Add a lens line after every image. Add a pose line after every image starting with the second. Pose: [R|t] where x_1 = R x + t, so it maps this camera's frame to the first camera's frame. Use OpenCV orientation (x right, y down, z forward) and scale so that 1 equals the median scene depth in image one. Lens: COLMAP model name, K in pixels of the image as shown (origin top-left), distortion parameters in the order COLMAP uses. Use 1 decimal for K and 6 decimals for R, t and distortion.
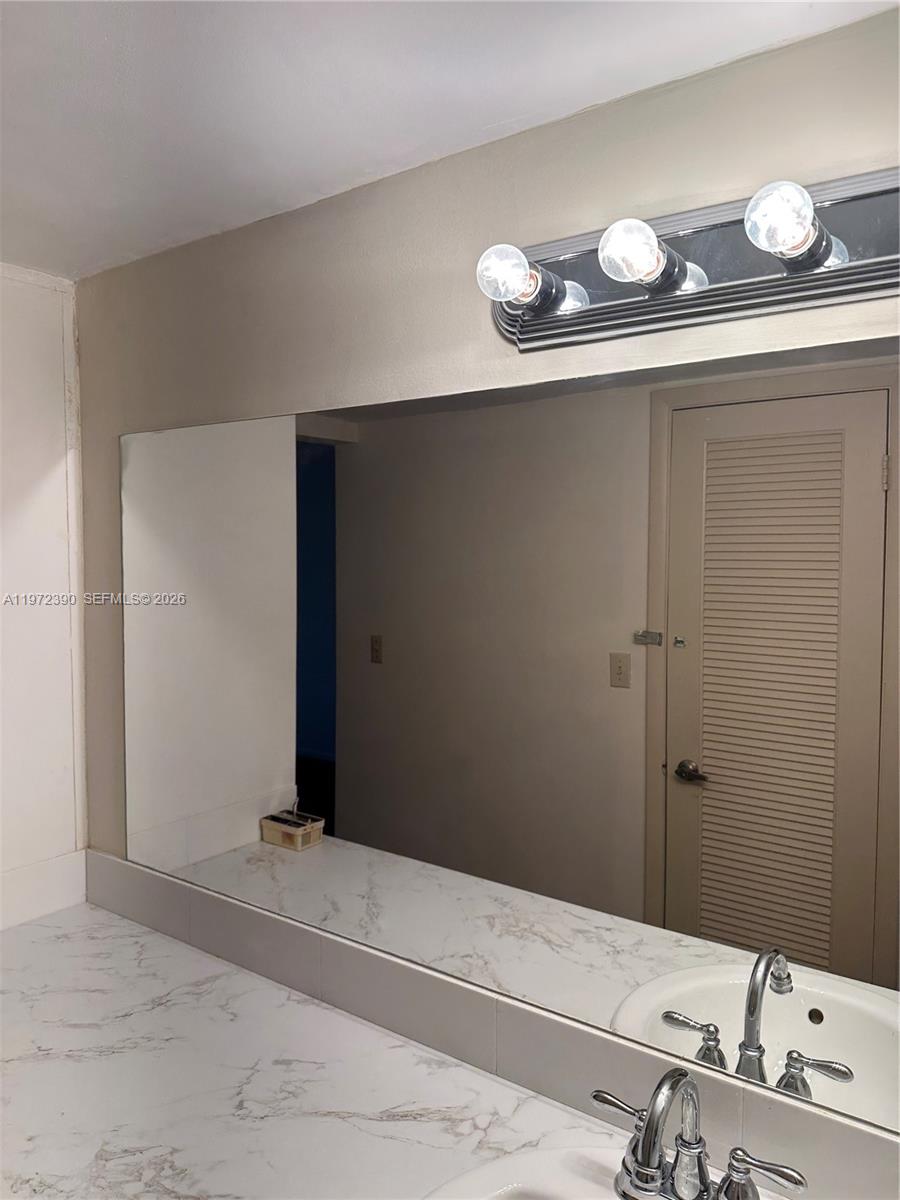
lens RADIAL K [[849.0, 0, 453.6], [0, 849.0, 597.0], [0, 0, 1]] dist [-0.004554, -0.022315]
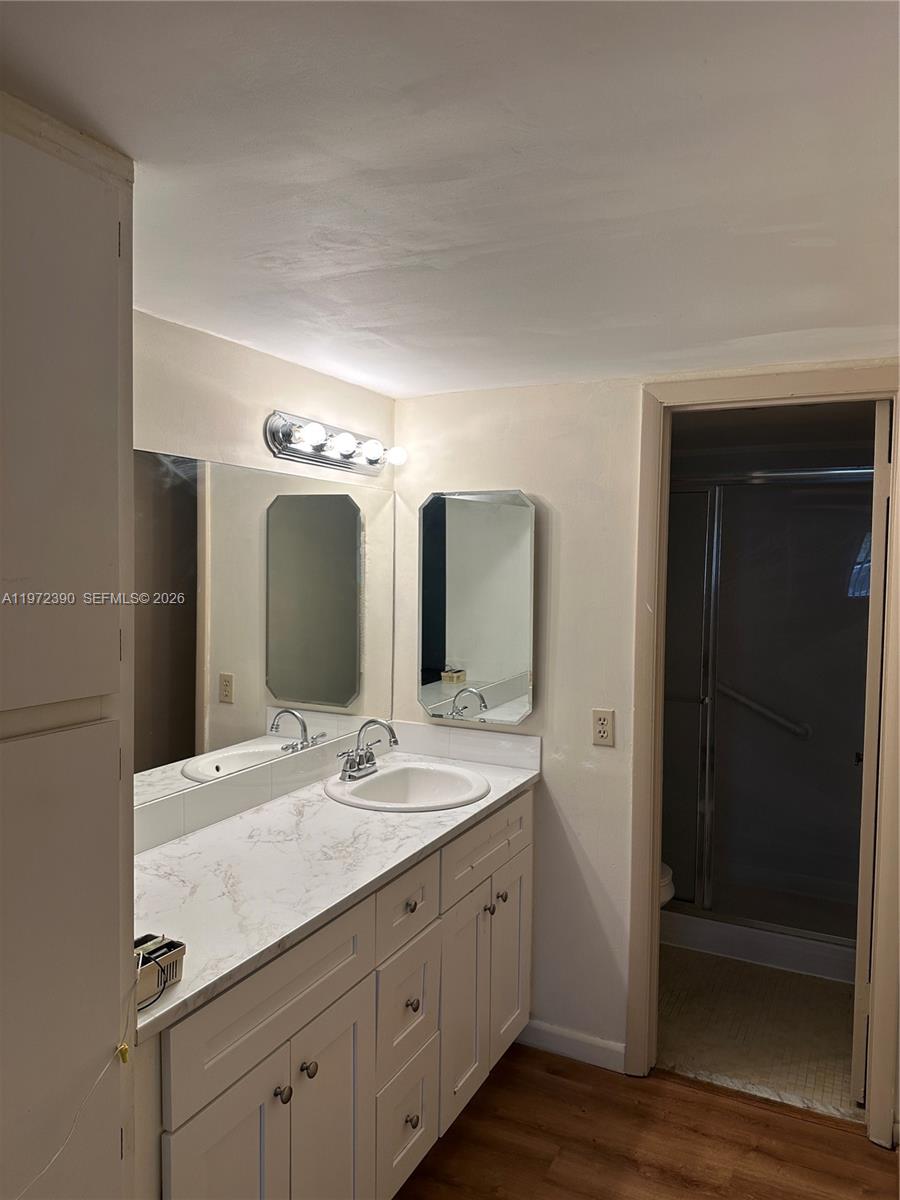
lens RADIAL K [[849.0, 0, 450.2], [0, 849.0, 600.1], [0, 0, 1]] dist [-0.004554, -0.022315]
pose [[-0.152177, -0.056010, 0.986765, -1.450289], [0.047122, 0.996846, 0.063849, -0.026262], [-0.987229, 0.056214, -0.149058, 0.602483]]
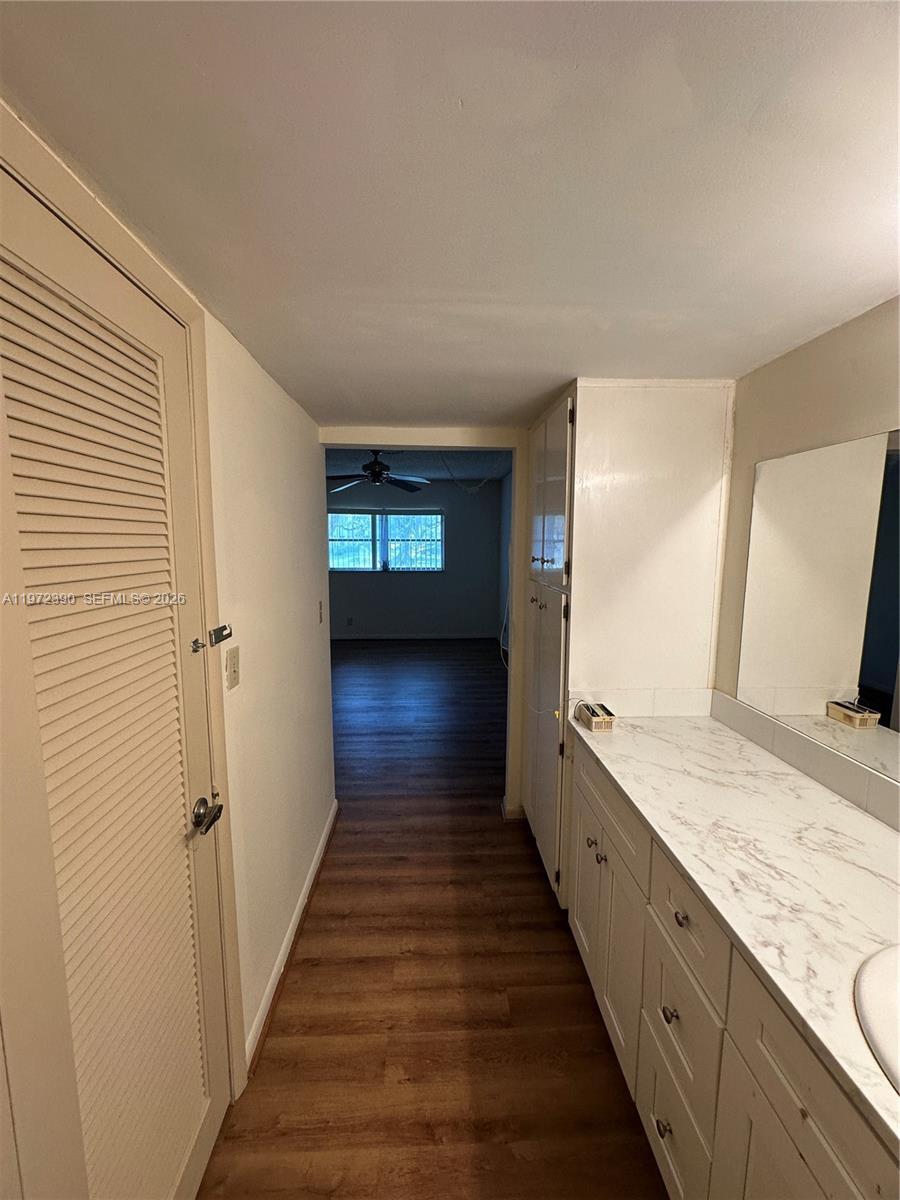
lens RADIAL K [[479.1, 0, 455.5], [0, 479.1, 595.9], [0, 0, 1]] dist [0.000599, -0.000494]
pose [[0.622390, 0.091823, -0.777303, 0.020578], [-0.049535, 0.995725, 0.077962, 0.039092], [0.781138, -0.010019, 0.624278, -0.119399]]
